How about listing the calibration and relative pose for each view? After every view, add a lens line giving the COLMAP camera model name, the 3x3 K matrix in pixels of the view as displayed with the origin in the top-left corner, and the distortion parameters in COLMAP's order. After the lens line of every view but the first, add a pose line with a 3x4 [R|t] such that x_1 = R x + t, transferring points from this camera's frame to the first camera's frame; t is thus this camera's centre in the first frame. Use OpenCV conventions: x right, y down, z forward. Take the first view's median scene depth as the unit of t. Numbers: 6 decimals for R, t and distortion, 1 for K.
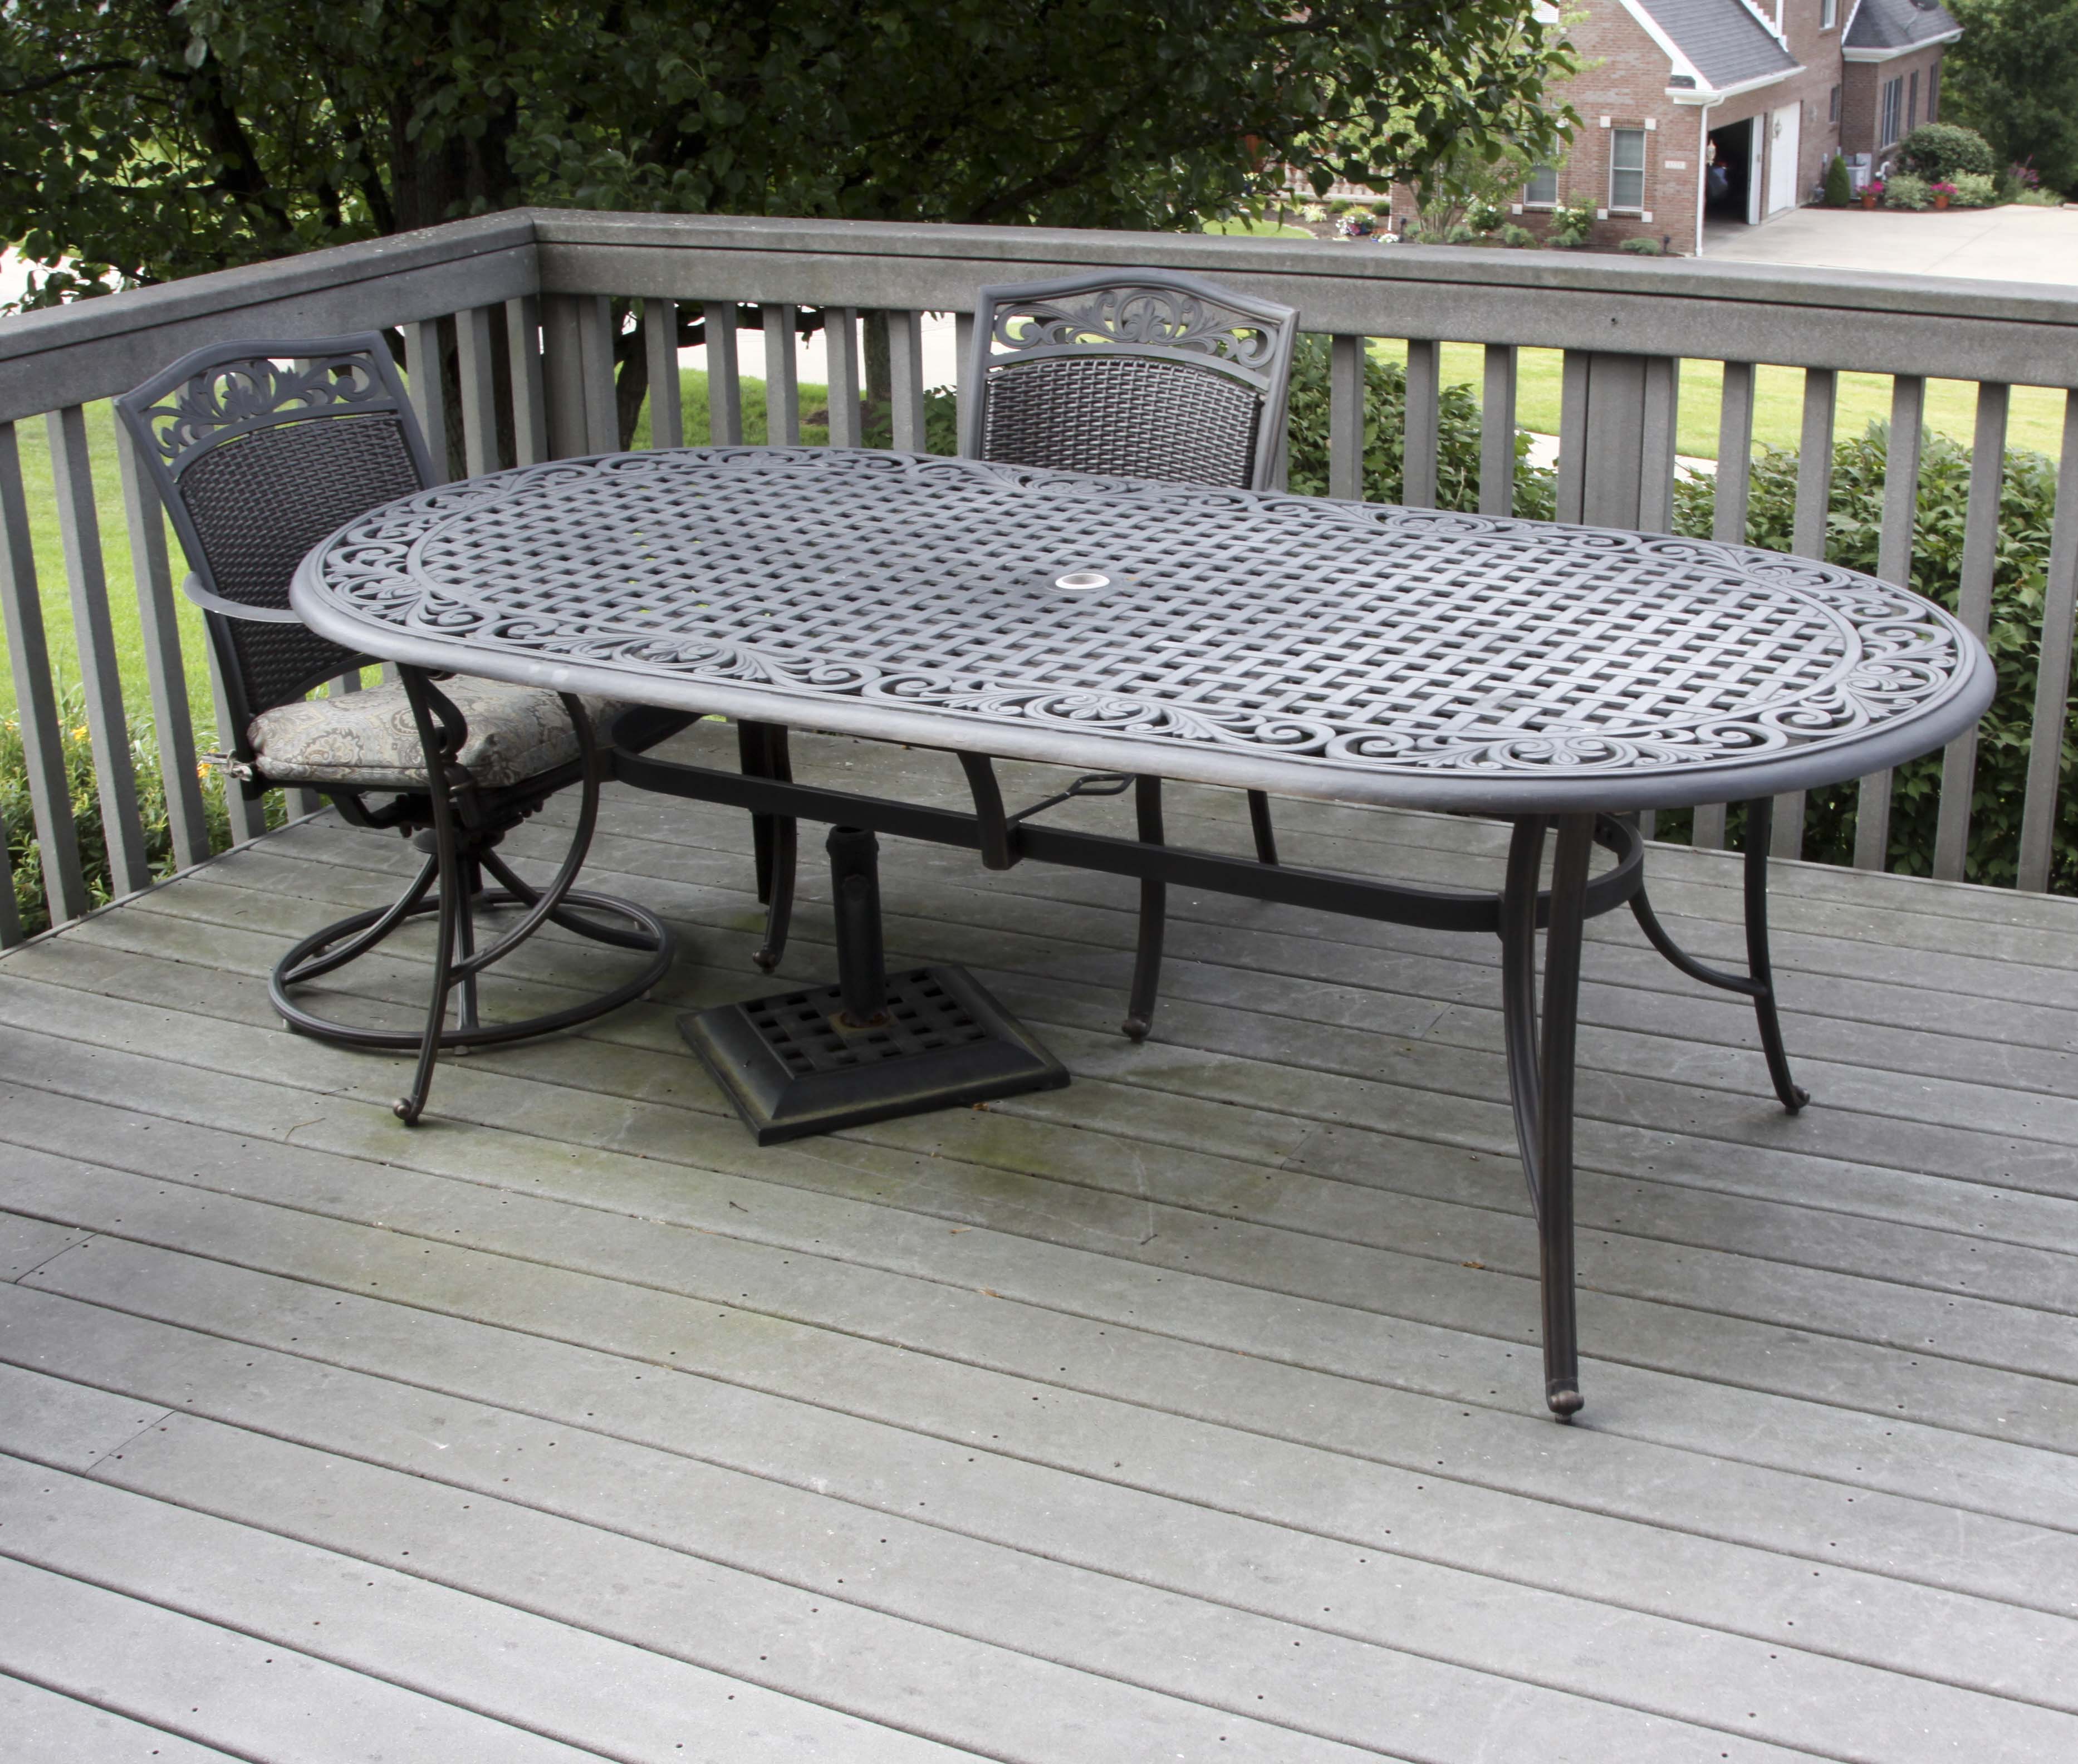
lens RADIAL K [[2837.9, 0, 1221.4], [0, 2837.9, 884.0], [0, 0, 1]] dist [-0.139055, 0.071116]
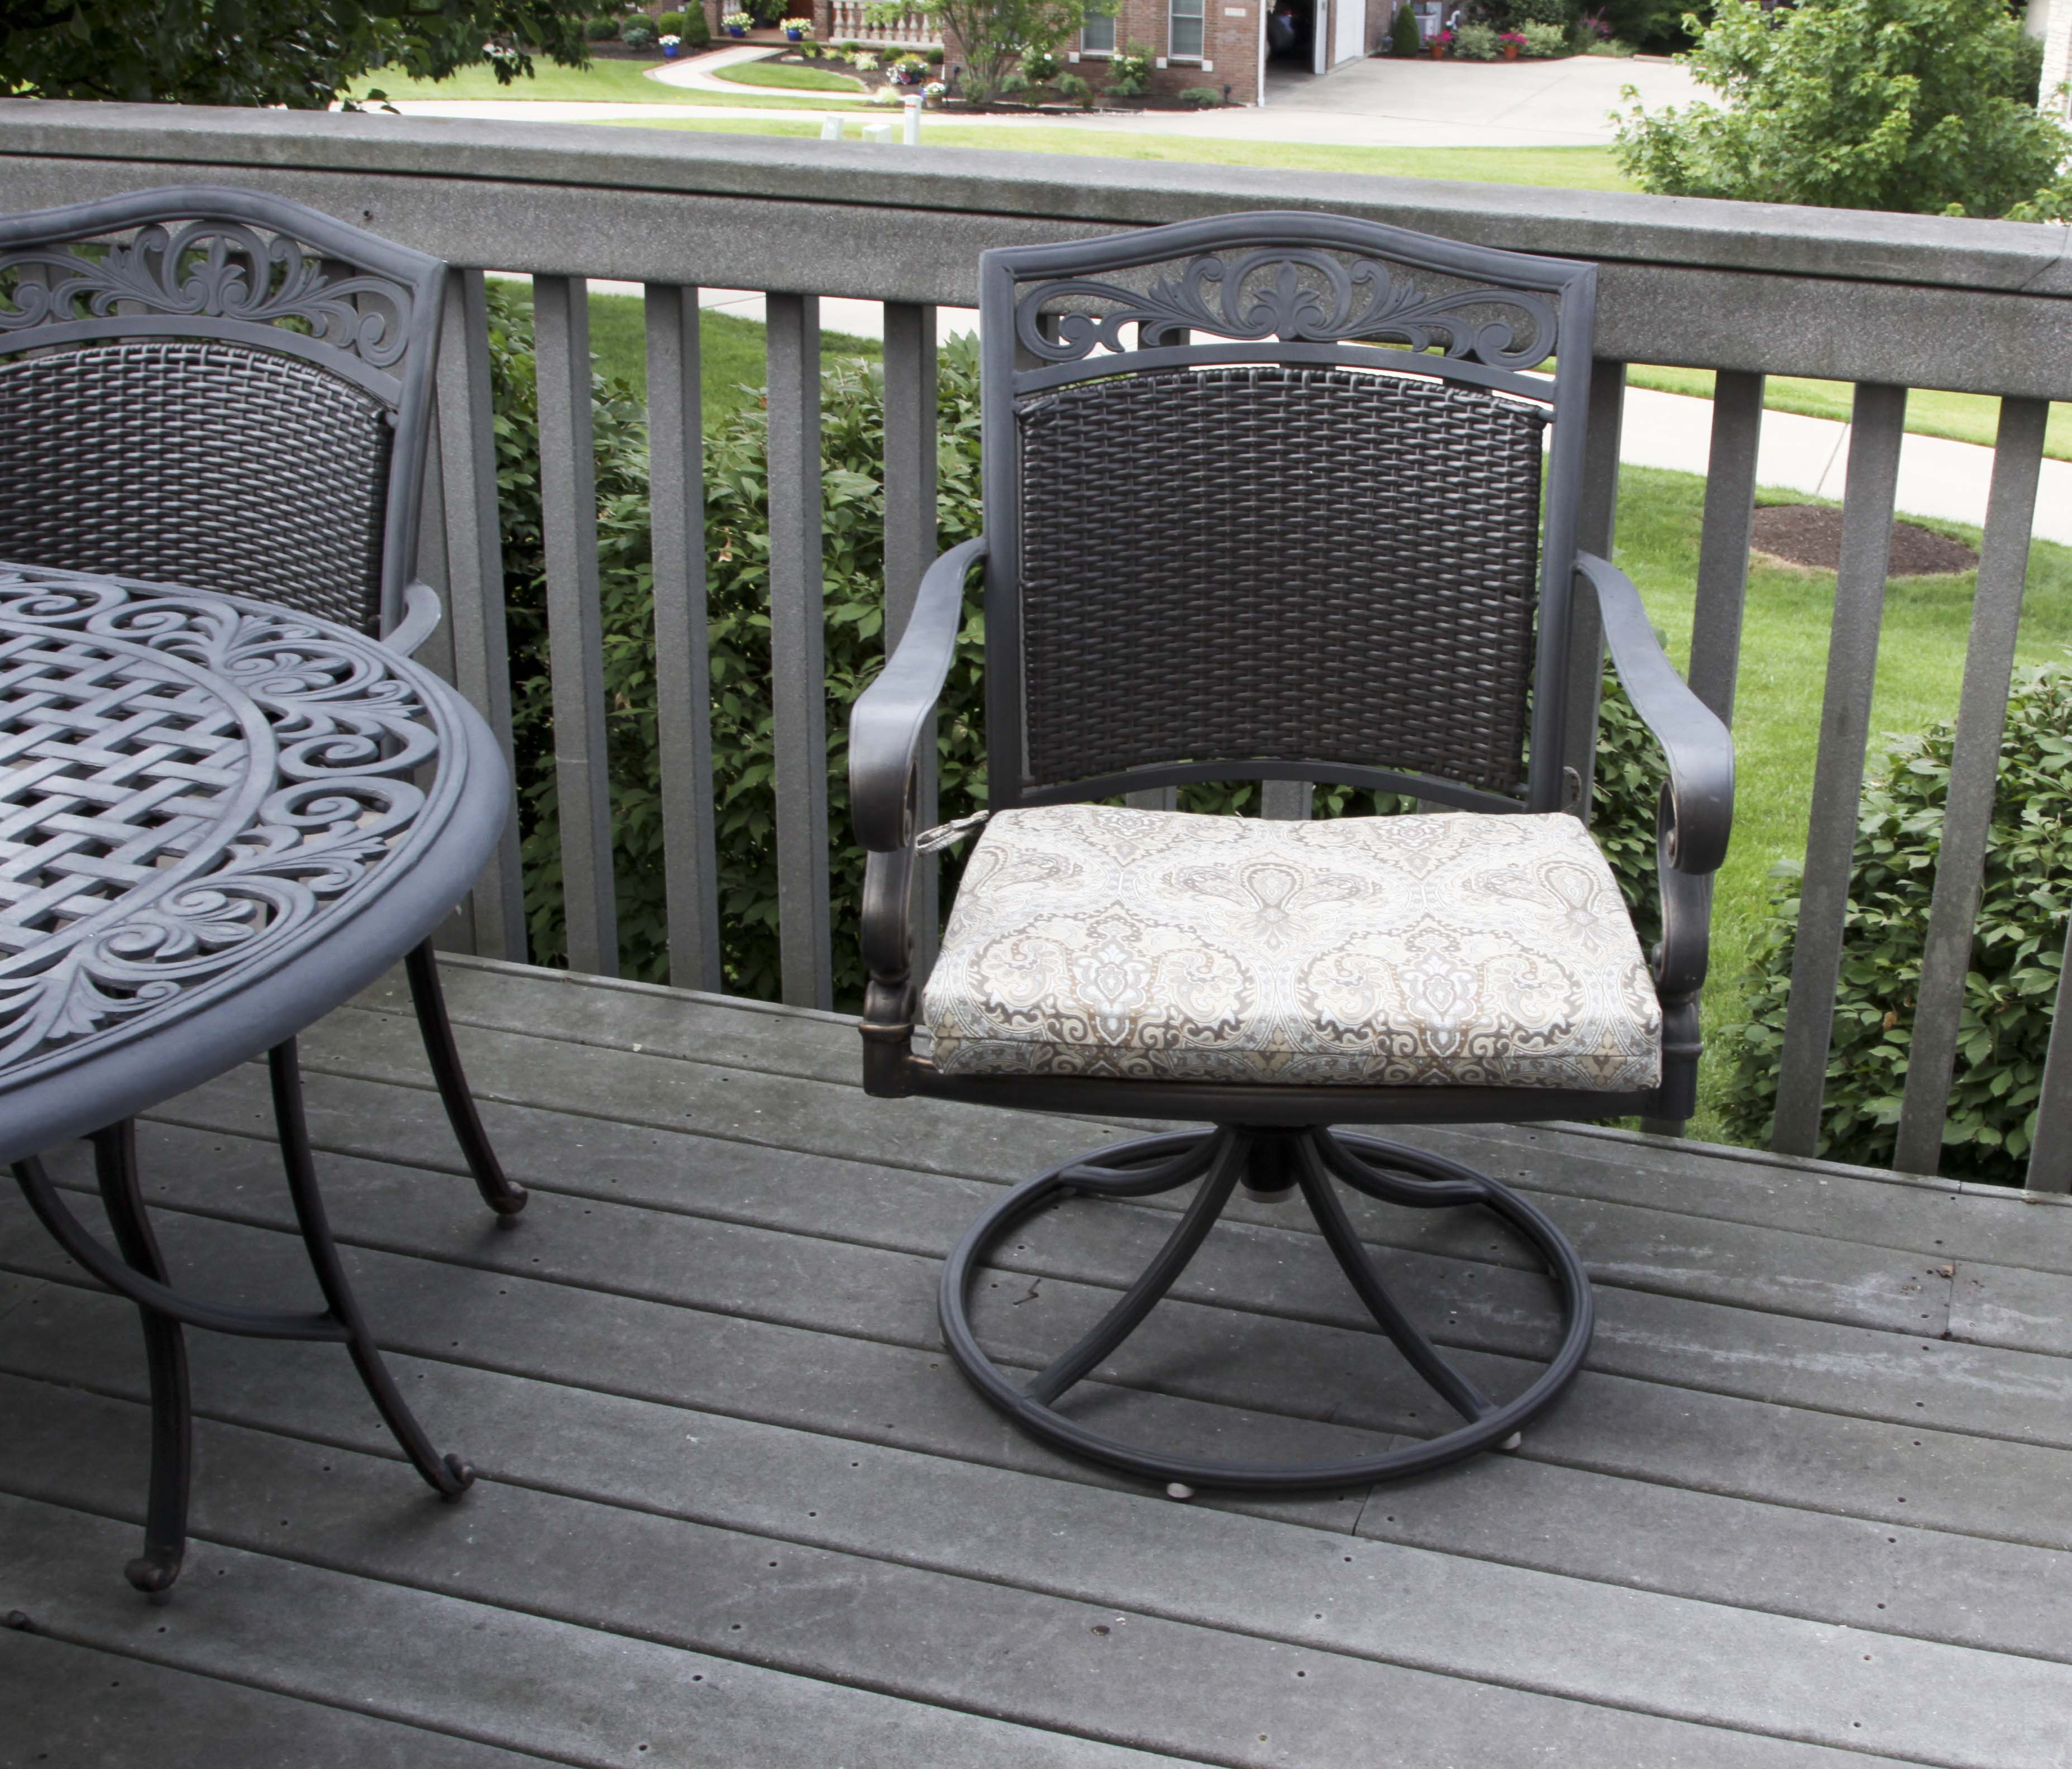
lens RADIAL K [[2848.6, 0, 1261.4], [0, 2848.6, 889.9], [0, 0, 1]] dist [-0.144251, 0.091550]
pose [[0.988523, -0.028604, 0.148341, 0.250647], [0.020820, 0.998337, 0.053763, -0.072429], [-0.149632, -0.050058, 0.987474, 0.311818]]
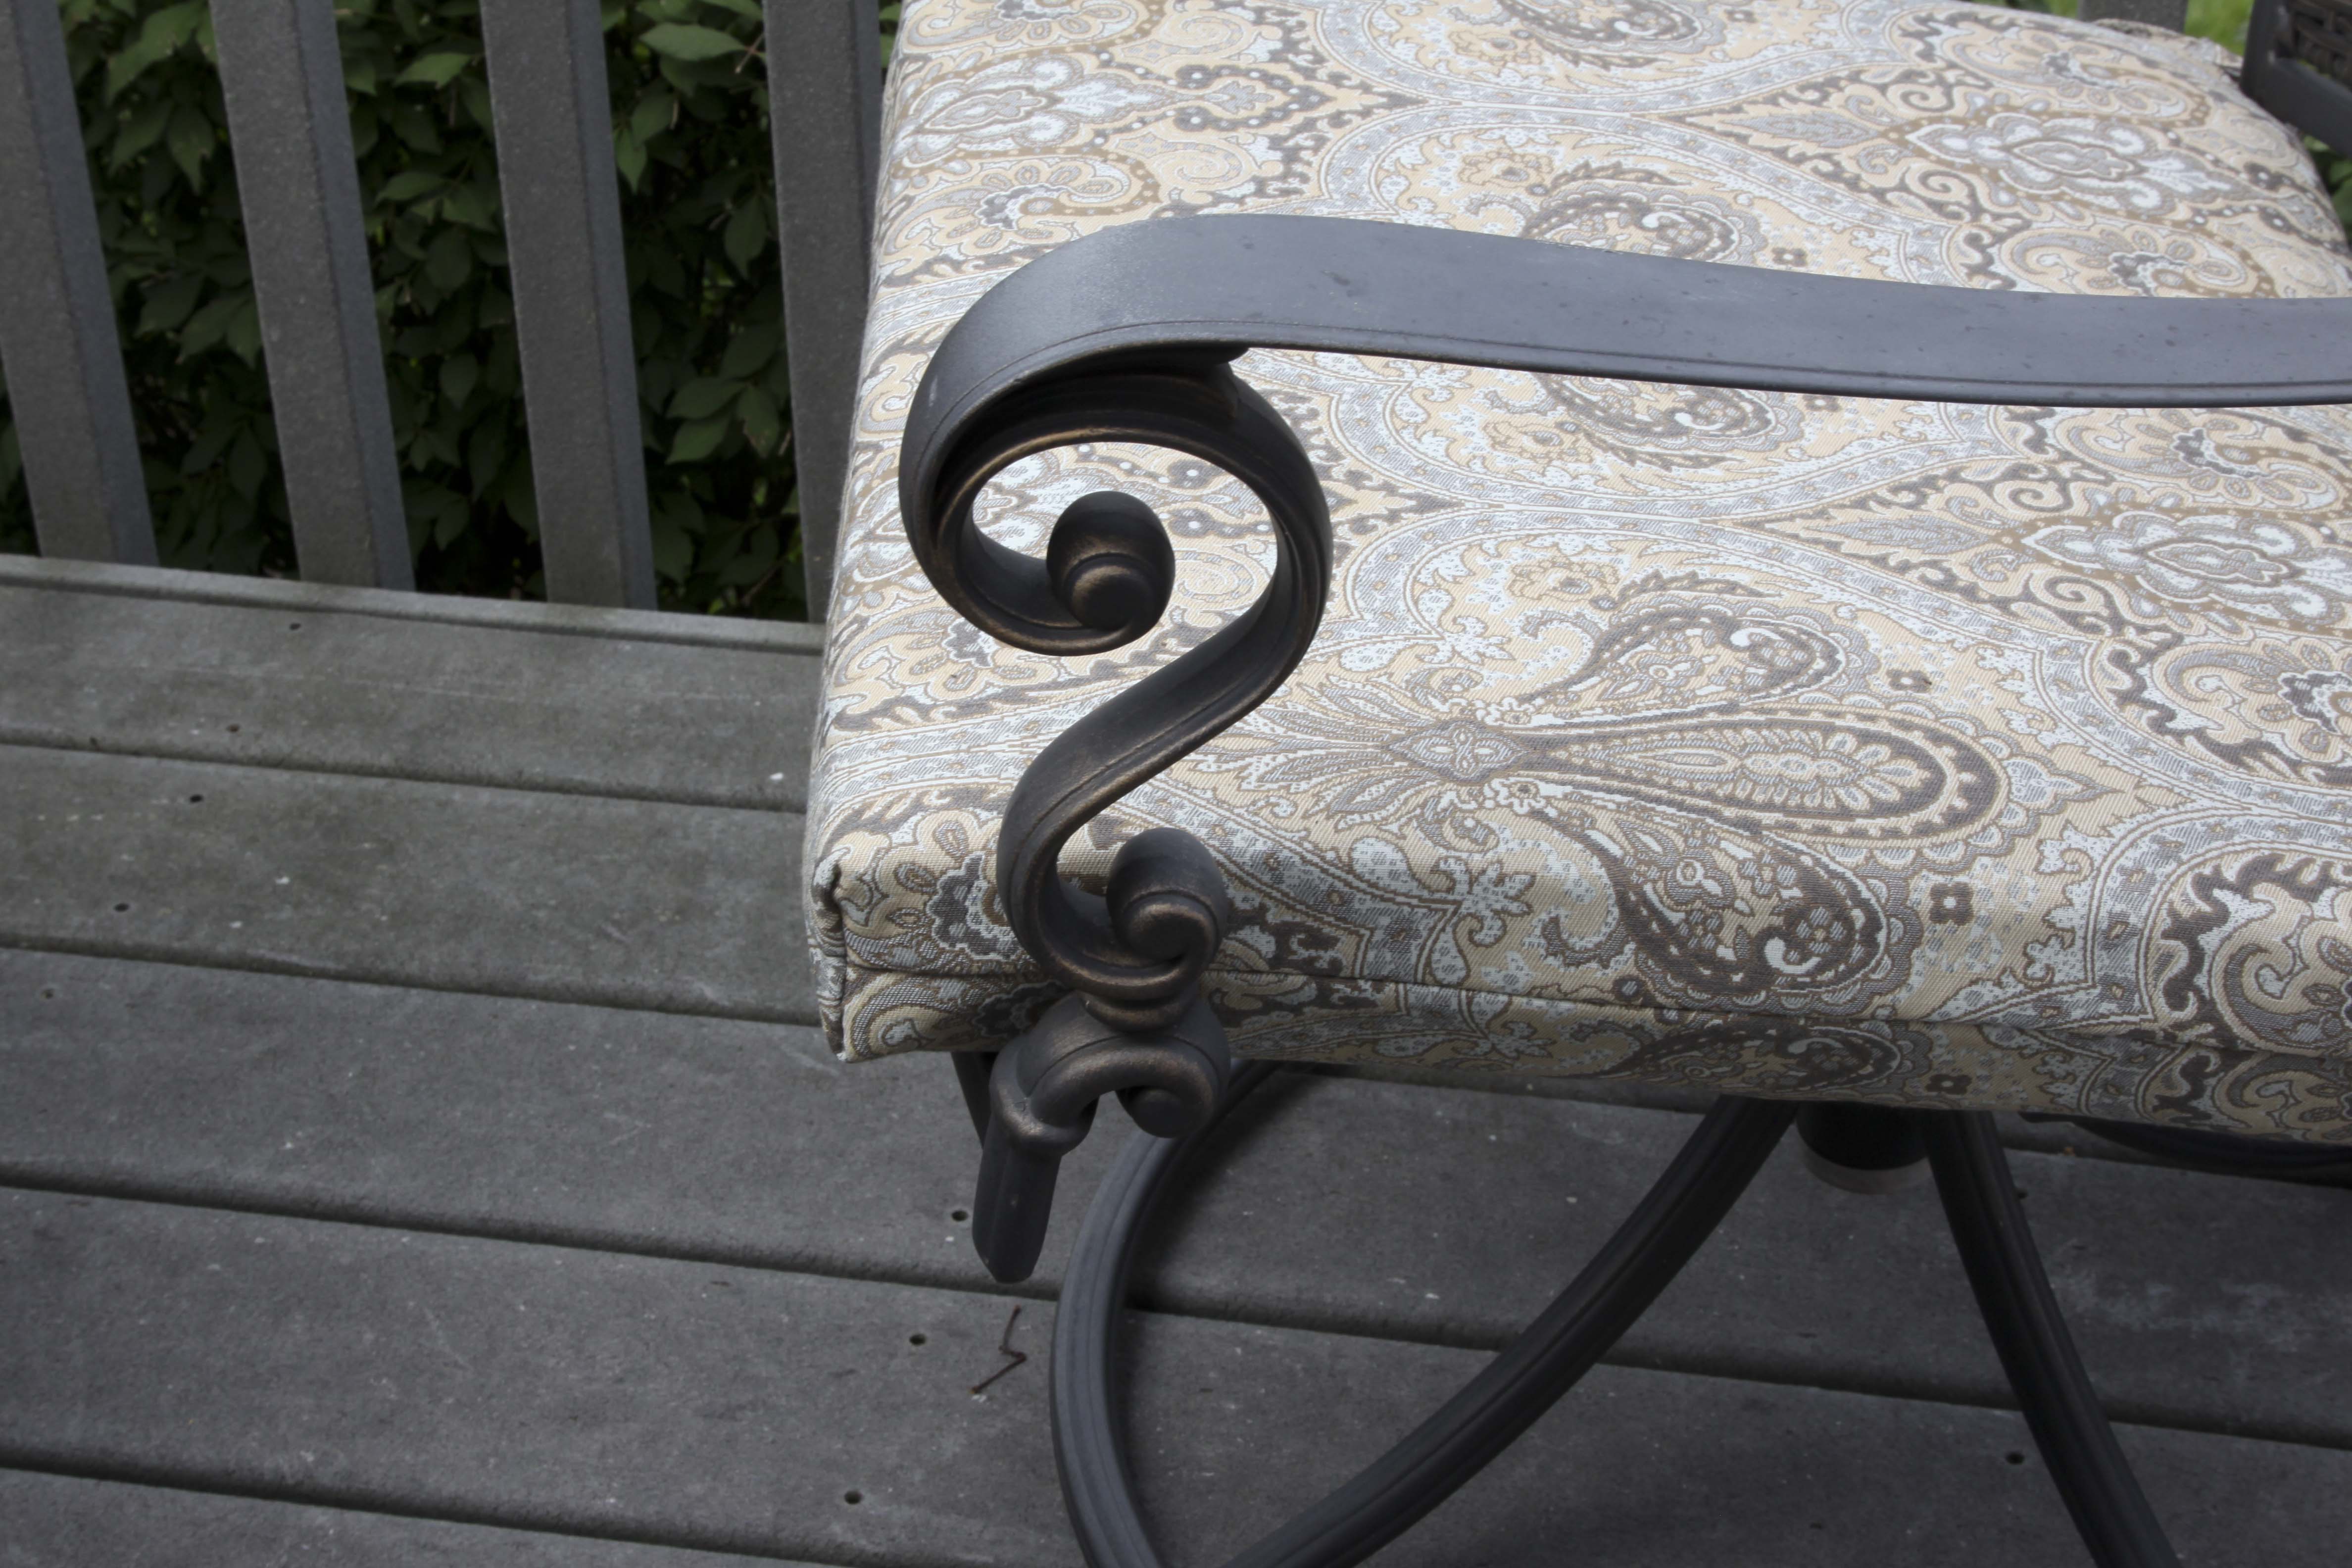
lens RADIAL K [[4063.7, 0, 1176.0], [0, 4063.7, 784.0], [0, 0, 1]] dist [-0.003467, 0.190339]
pose [[0.971821, -0.145933, 0.185116, 0.244094], [0.093658, 0.959719, 0.264893, -0.098826], [-0.216316, -0.240091, 0.946342, 0.579377]]
